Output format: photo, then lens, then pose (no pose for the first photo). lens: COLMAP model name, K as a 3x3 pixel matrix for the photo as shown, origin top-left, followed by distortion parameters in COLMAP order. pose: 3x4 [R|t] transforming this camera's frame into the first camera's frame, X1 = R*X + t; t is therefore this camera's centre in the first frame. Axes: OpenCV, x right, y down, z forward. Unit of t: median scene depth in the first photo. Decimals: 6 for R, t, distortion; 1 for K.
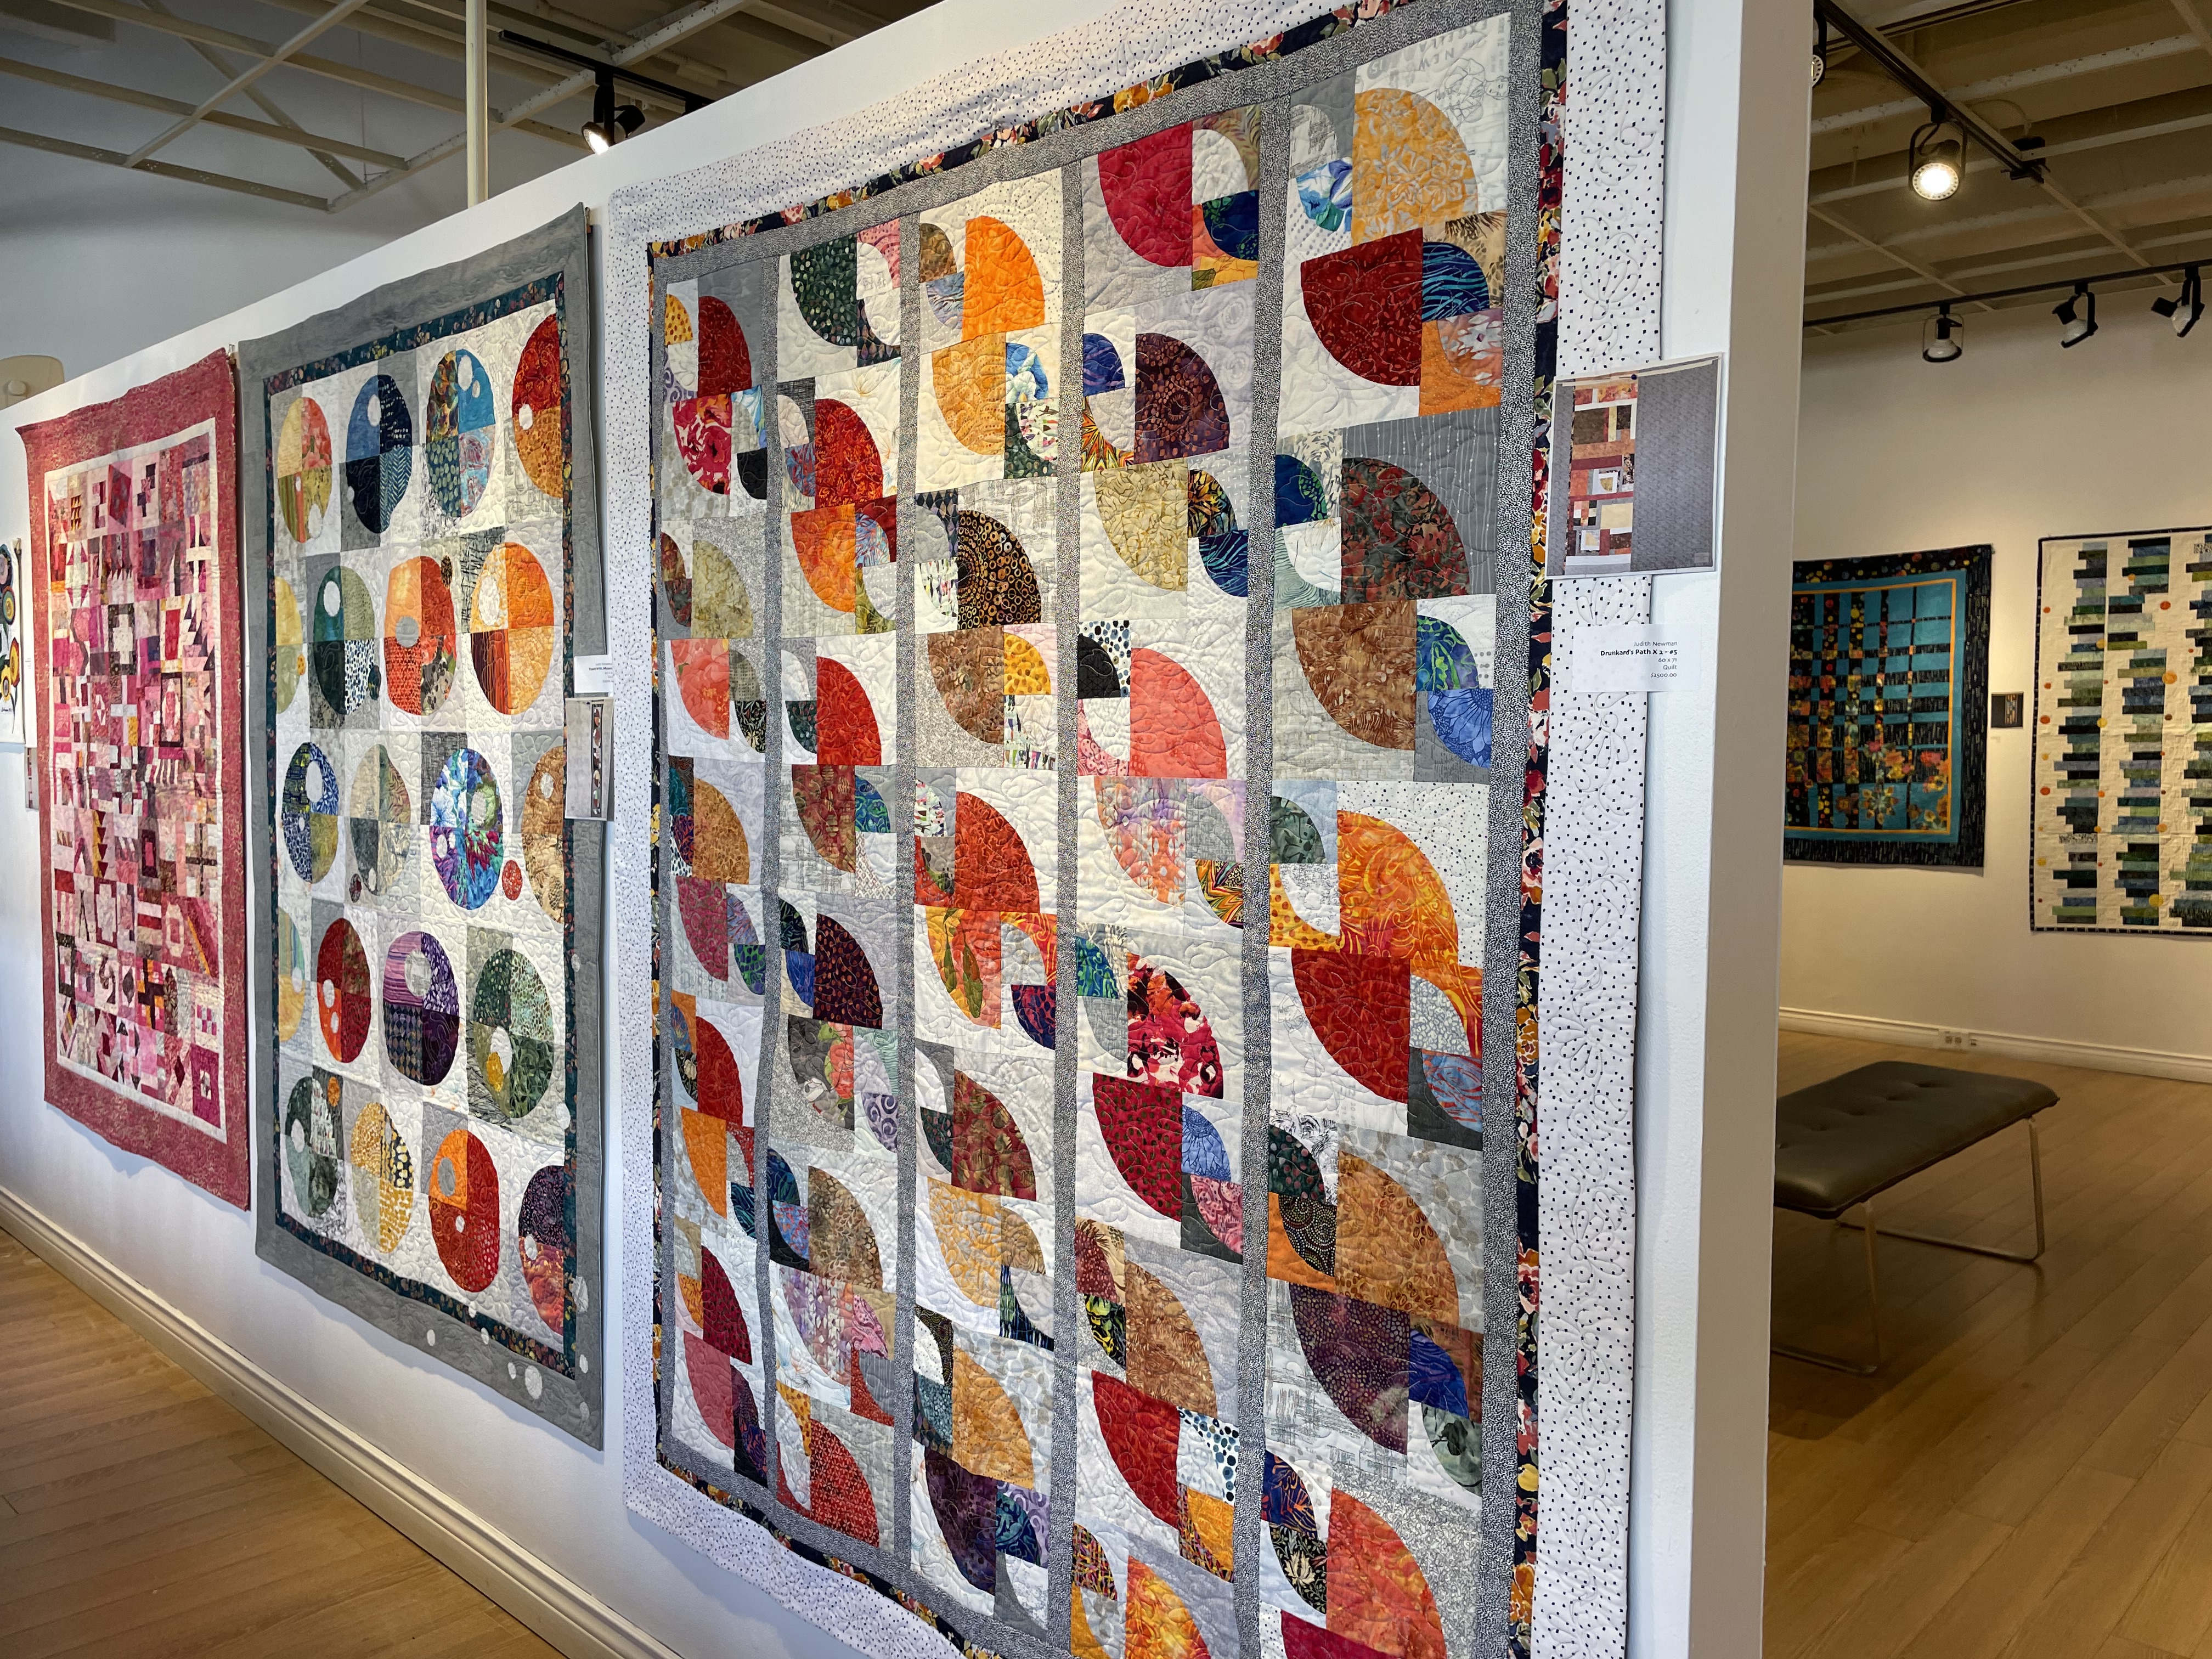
lens RADIAL K [[1692.9, 0, 1093.1], [0, 1692.9, 833.5], [0, 0, 1]] dist [0.057509, -0.044921]
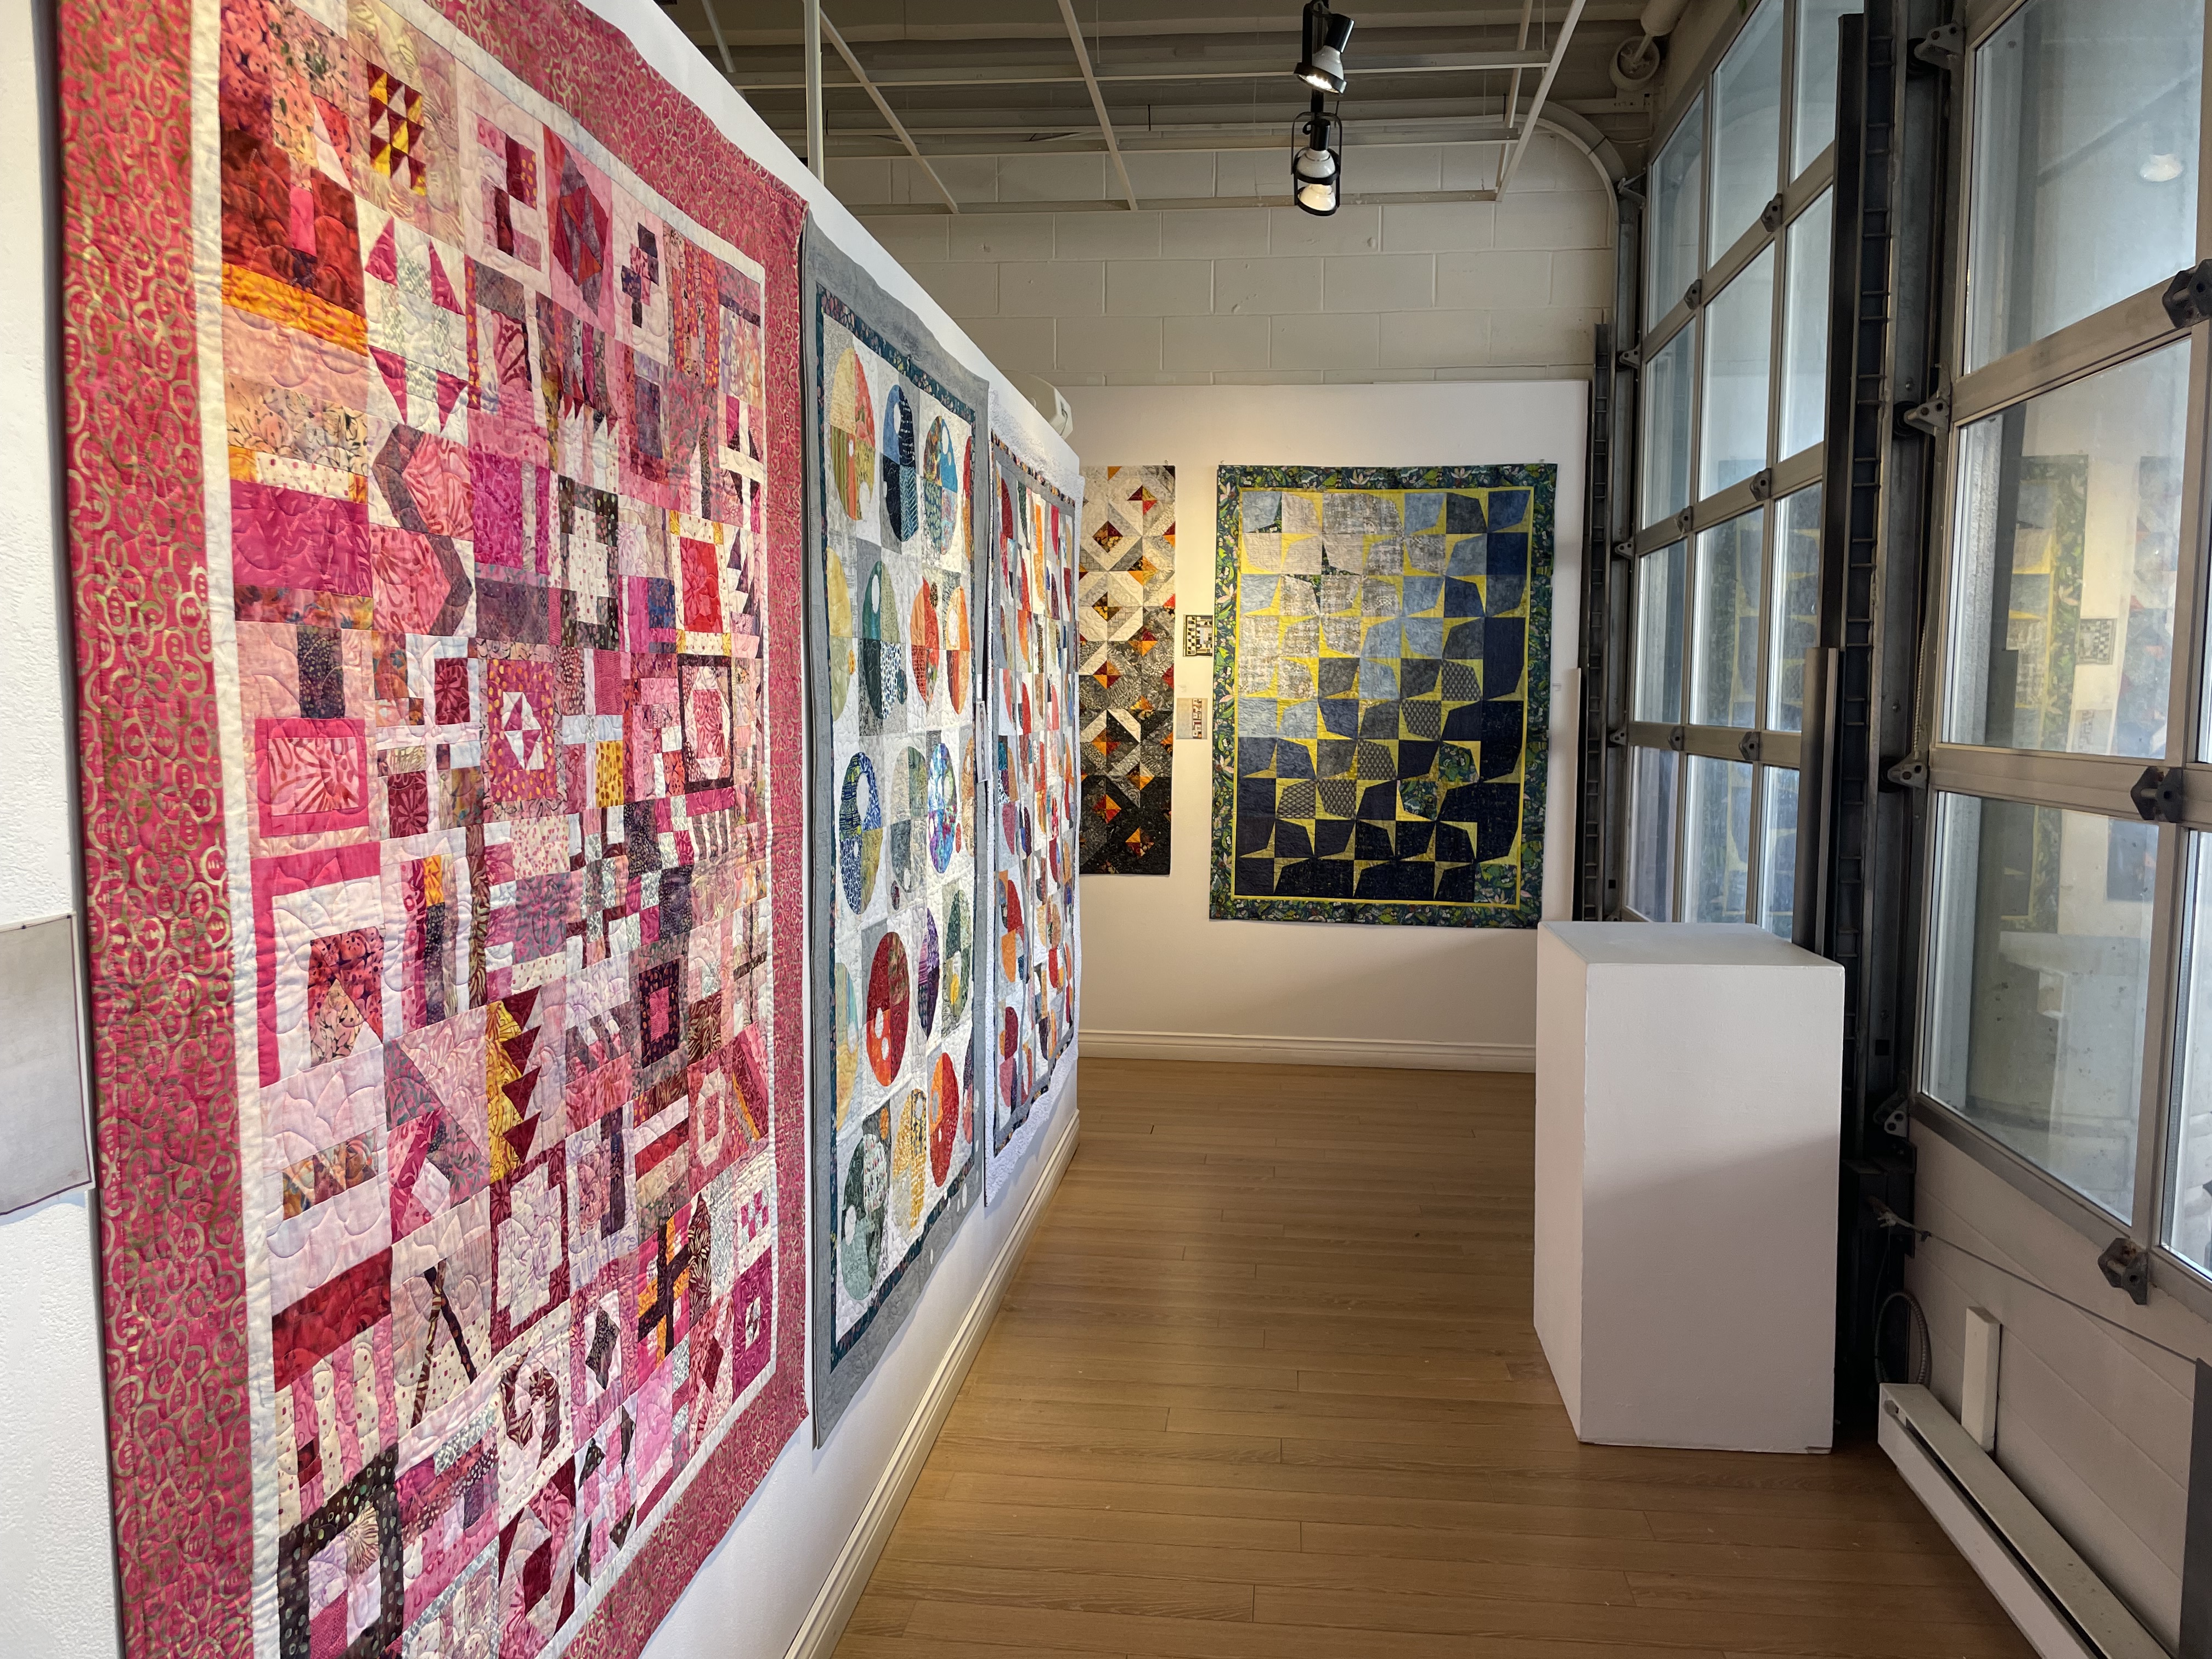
lens RADIAL K [[1692.9, 0, 1105.9], [0, 1692.9, 832.3], [0, 0, 1]] dist [0.057509, -0.044921]
pose [[-0.612074, -0.075744, 0.787165, -0.826371], [0.039492, 0.991233, 0.126088, -0.079421], [-0.789814, 0.108262, -0.603716, 0.969518]]
